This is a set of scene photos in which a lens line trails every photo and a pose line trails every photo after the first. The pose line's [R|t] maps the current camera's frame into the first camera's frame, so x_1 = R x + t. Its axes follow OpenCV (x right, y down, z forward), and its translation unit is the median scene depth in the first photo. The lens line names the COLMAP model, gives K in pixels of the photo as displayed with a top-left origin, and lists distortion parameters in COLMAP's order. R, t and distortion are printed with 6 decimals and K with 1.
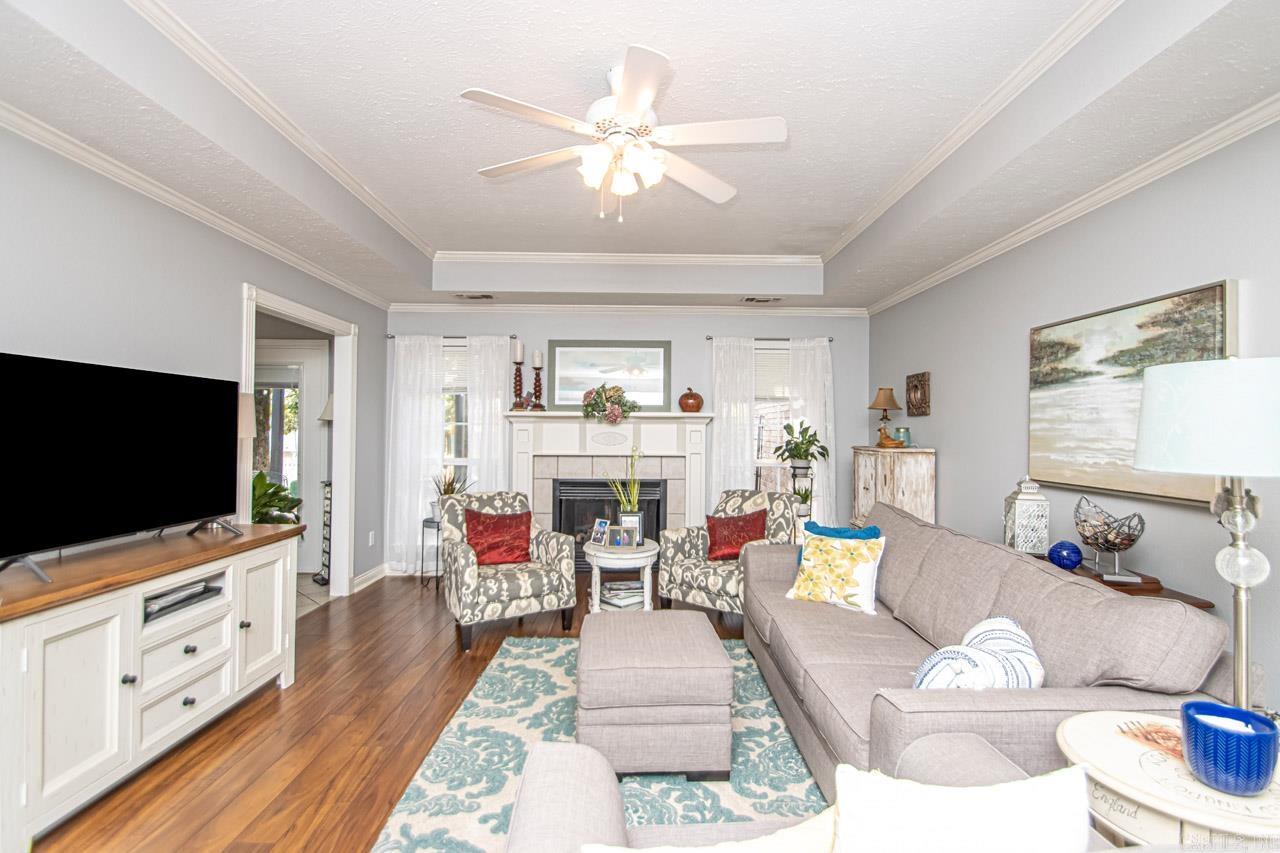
lens RADIAL K [[590.6, 0, 639.4], [0, 590.6, 422.0], [0, 0, 1]] dist [0.005448, -0.003930]
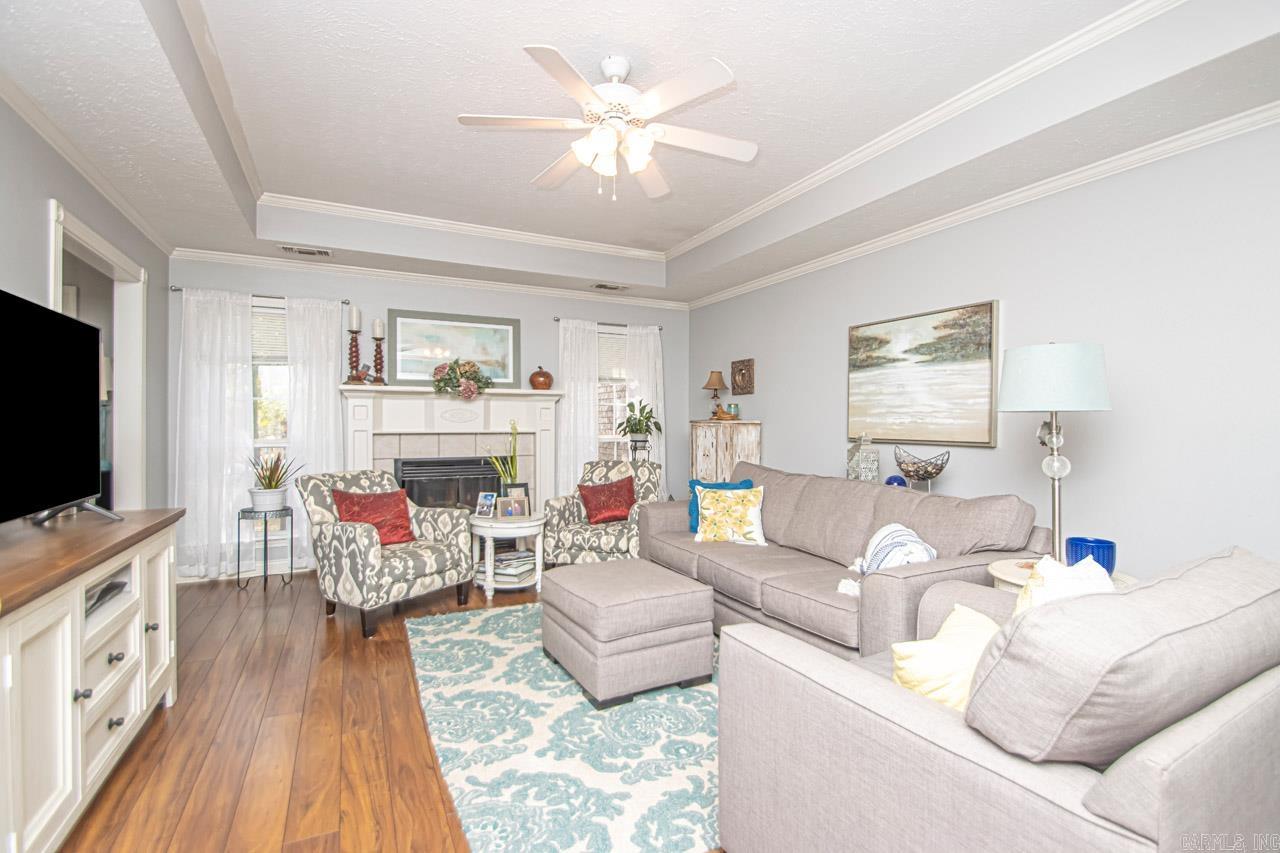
lens RADIAL K [[590.6, 0, 635.7], [0, 590.6, 428.4], [0, 0, 1]] dist [0.005448, -0.003930]
pose [[0.901050, -0.008665, 0.433628, -0.305730], [-0.002461, 0.999682, 0.025089, 0.035109], [-0.433708, -0.023674, 0.900743, -0.005417]]
